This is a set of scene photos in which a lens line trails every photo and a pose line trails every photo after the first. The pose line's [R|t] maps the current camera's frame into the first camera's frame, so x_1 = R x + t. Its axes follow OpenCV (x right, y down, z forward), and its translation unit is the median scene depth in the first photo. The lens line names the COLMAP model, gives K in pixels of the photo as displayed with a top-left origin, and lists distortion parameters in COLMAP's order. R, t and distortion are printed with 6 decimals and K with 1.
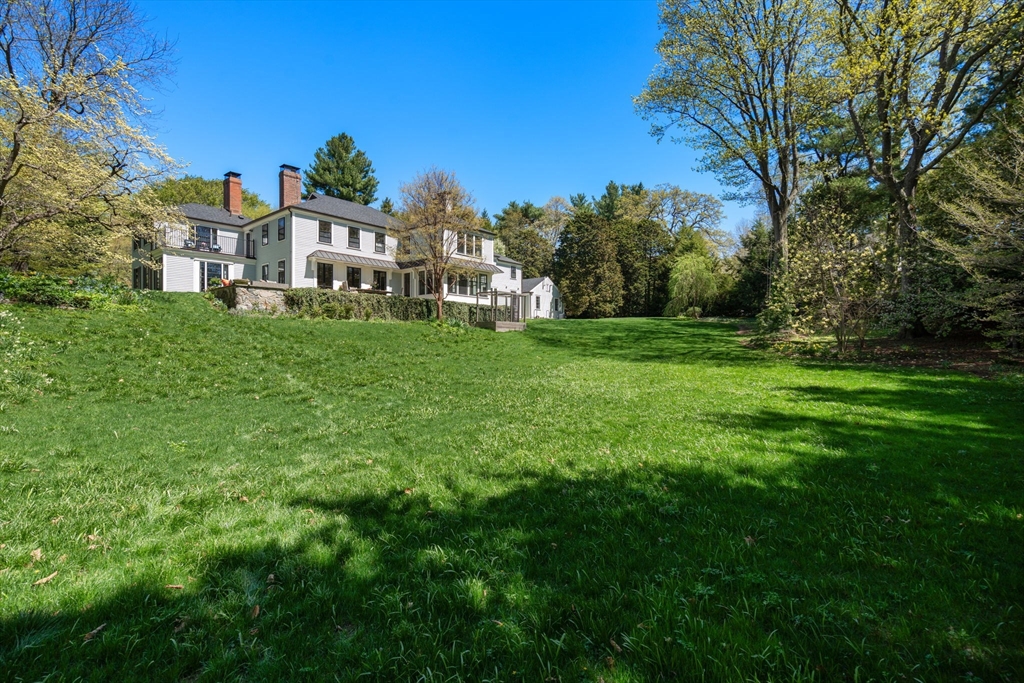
lens RADIAL K [[468.7, 0, 507.5], [0, 468.7, 341.0], [0, 0, 1]] dist [0.005008, 0.001974]
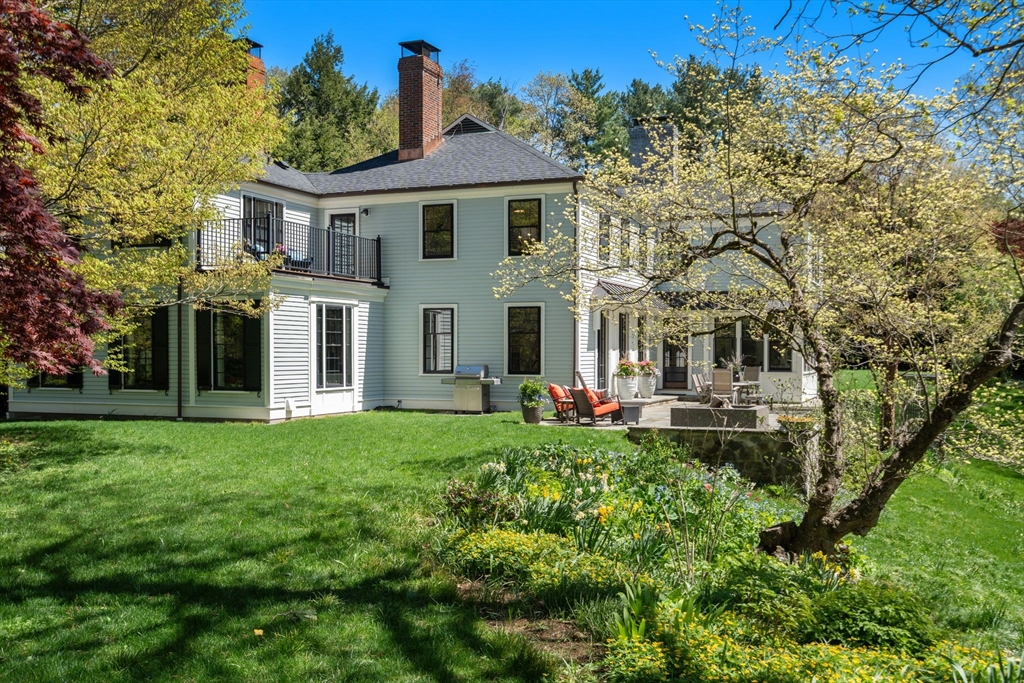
lens RADIAL K [[1051.0, 0, 513.2], [0, 1051.0, 347.0], [0, 0, 1]] dist [0.029385, 0.000000]
pose [[0.946327, 0.004603, 0.323179, -0.506292], [-0.005413, 0.999984, 0.001606, -0.089514], [-0.323167, -0.003269, 0.946336, 0.099473]]
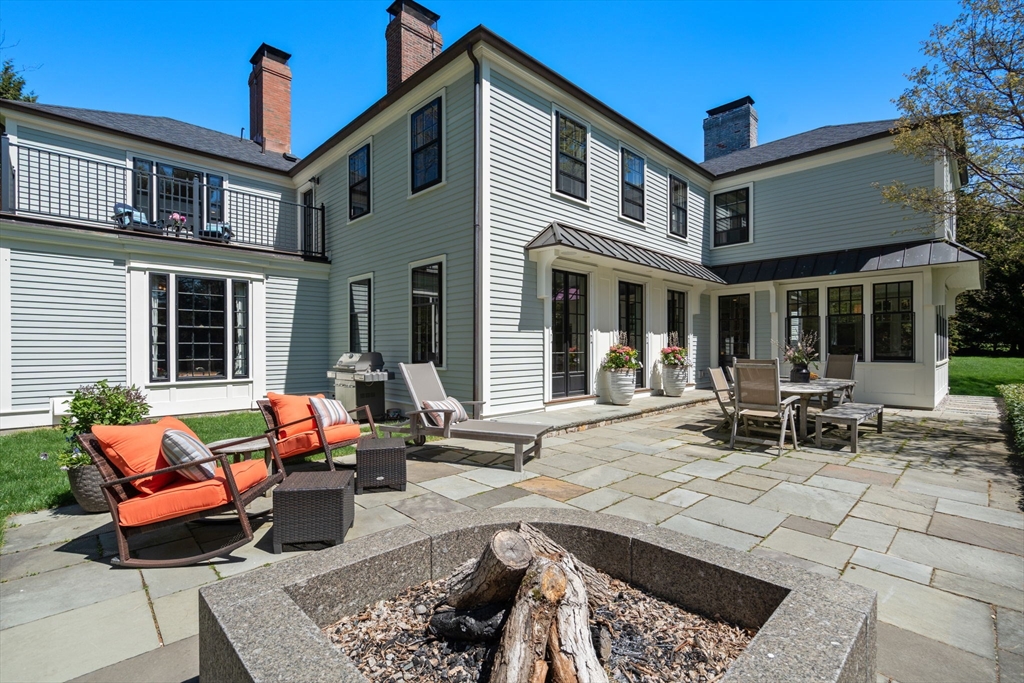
lens RADIAL K [[468.7, 0, 510.2], [0, 468.7, 343.5], [0, 0, 1]] dist [0.005008, 0.001974]
pose [[0.995852, -0.002118, -0.090961, -0.265232], [0.002029, 0.999997, -0.001073, -0.081424], [0.090963, 0.000884, 0.995854, 0.477044]]
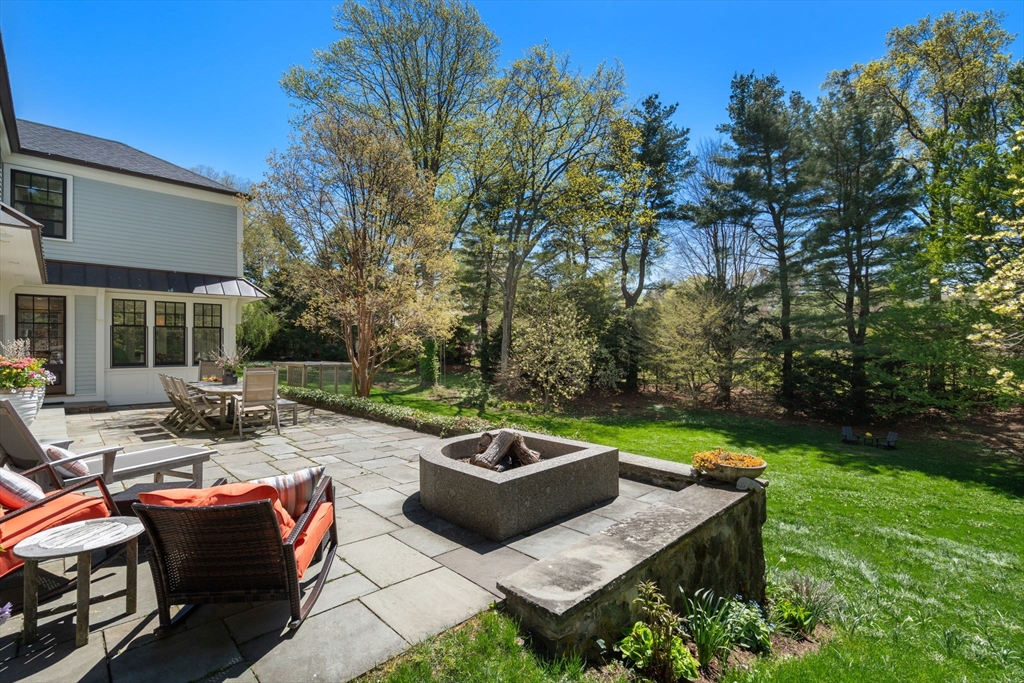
lens RADIAL K [[468.7, 0, 512.3], [0, 468.7, 344.1], [0, 0, 1]] dist [0.005008, 0.001974]
pose [[0.091106, 0.006599, 0.995819, -0.373796], [-0.003740, 0.999973, -0.006285, -0.084786], [-0.995834, -0.003152, 0.091129, 0.504592]]
